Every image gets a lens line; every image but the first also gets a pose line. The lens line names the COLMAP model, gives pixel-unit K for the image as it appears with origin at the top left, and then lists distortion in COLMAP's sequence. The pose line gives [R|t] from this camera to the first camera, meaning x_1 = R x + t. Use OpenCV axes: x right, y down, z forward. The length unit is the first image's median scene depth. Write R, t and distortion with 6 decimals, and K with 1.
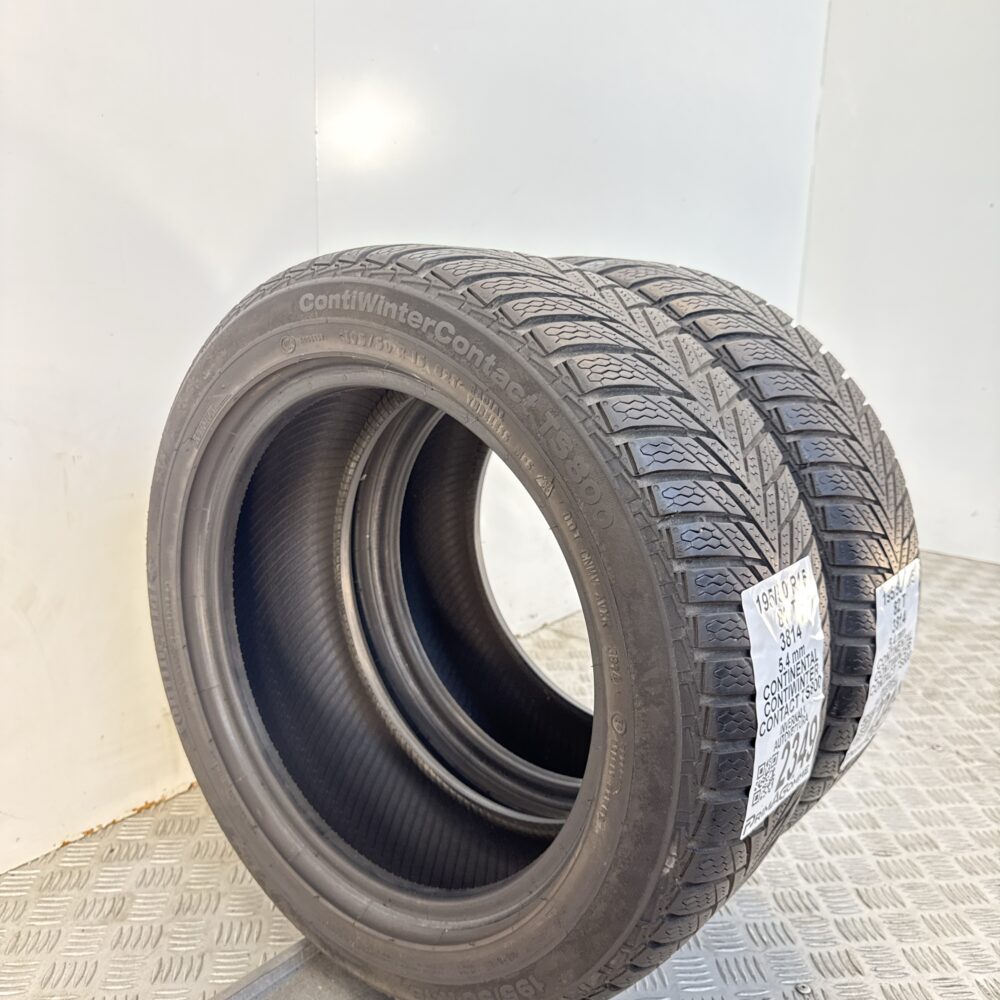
lens RADIAL K [[886.3, 0, 500.6], [0, 886.3, 487.2], [0, 0, 1]] dist [0.121124, -0.279201]
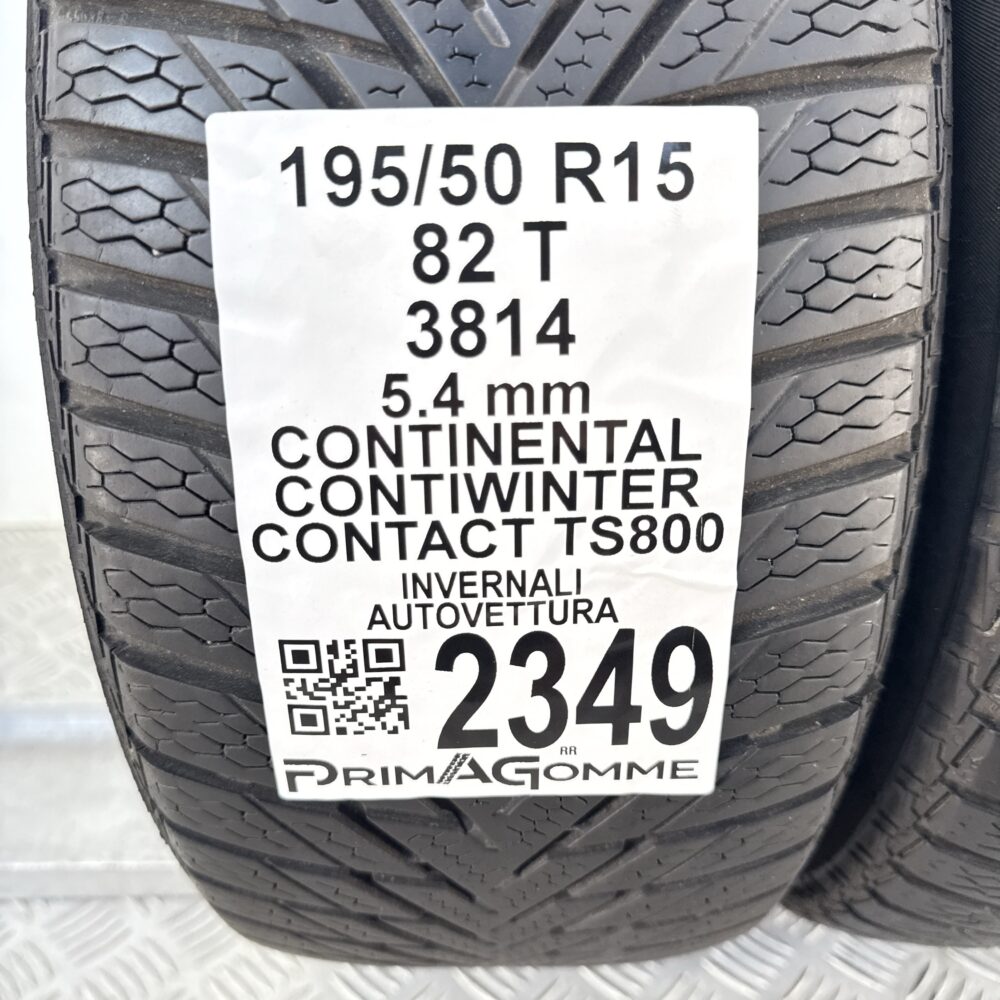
lens RADIAL K [[886.3, 0, 500.6], [0, 886.3, 487.2], [0, 0, 1]] dist [0.121124, -0.279201]
pose [[0.655685, 0.272184, -0.704268, 0.570163], [-0.127199, 0.959251, 0.252305, 0.142316], [0.744243, -0.075850, 0.663588, 0.802052]]
